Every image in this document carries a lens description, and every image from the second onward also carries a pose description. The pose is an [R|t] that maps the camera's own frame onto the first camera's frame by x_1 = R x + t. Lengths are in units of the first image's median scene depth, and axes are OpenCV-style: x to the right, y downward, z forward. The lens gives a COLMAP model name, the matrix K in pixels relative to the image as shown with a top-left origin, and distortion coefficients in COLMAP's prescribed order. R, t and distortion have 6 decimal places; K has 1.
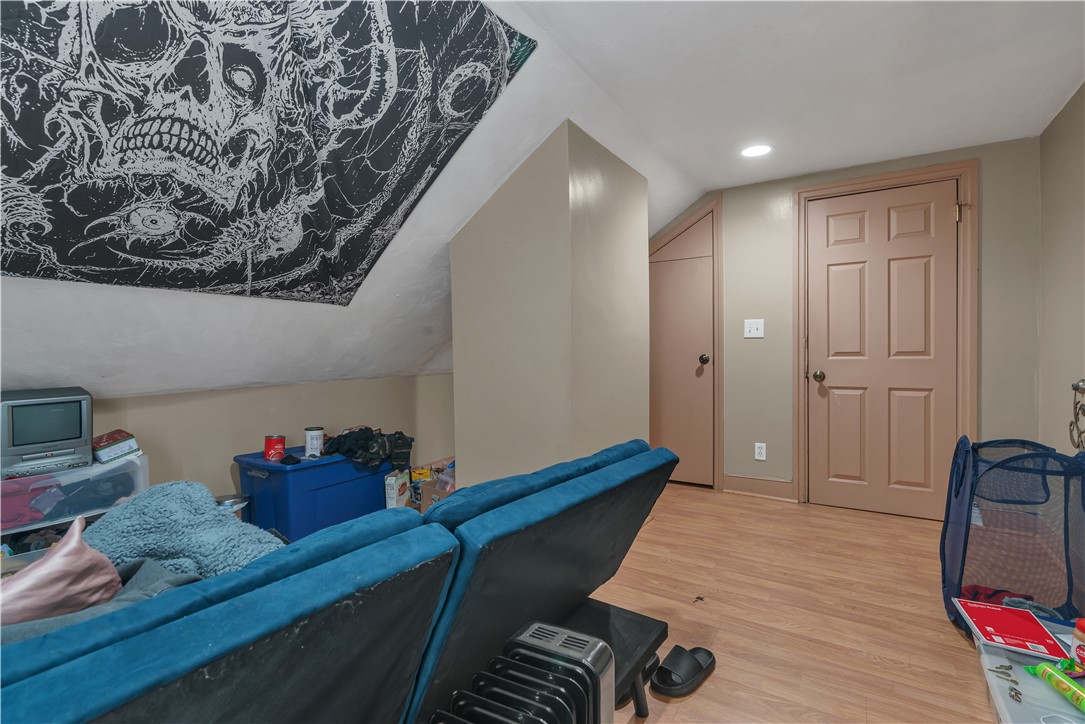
lens RADIAL K [[494.4, 0, 541.5], [0, 494.4, 358.8], [0, 0, 1]] dist [-0.003008, 0.000974]
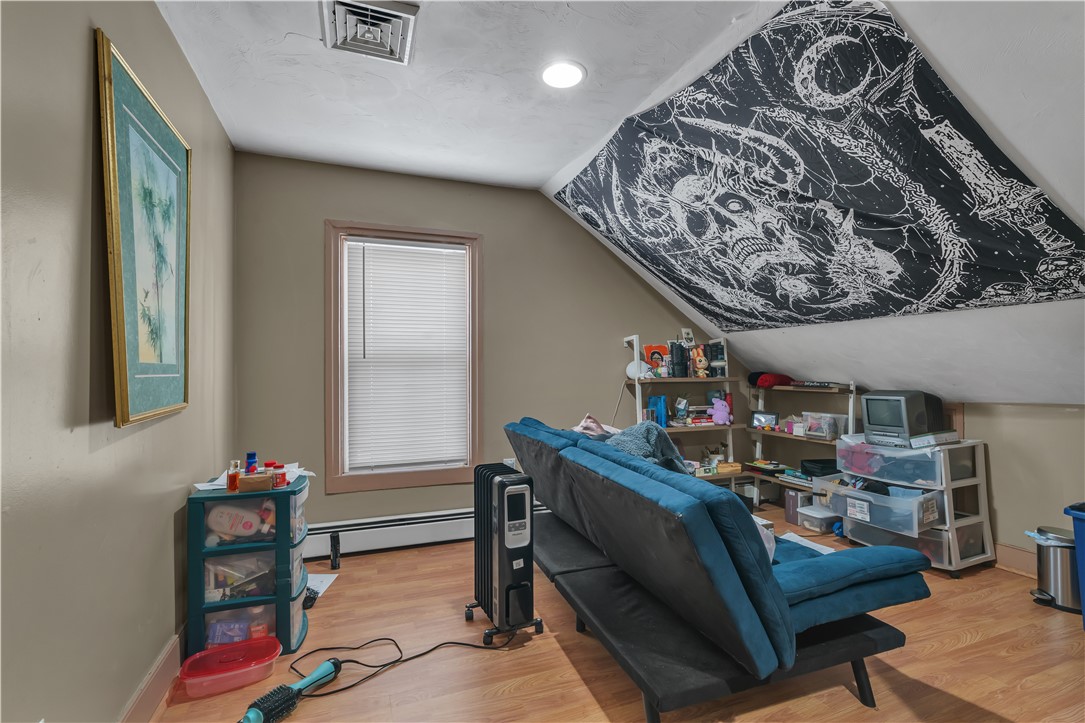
lens RADIAL K [[494.4, 0, 541.9], [0, 494.4, 360.2], [0, 0, 1]] dist [-0.003008, 0.000974]
pose [[-0.584921, 0.000289, -0.811091, 0.978860], [0.001710, 0.999998, -0.000876, -0.035036], [0.811089, -0.001899, -0.584920, 1.241119]]
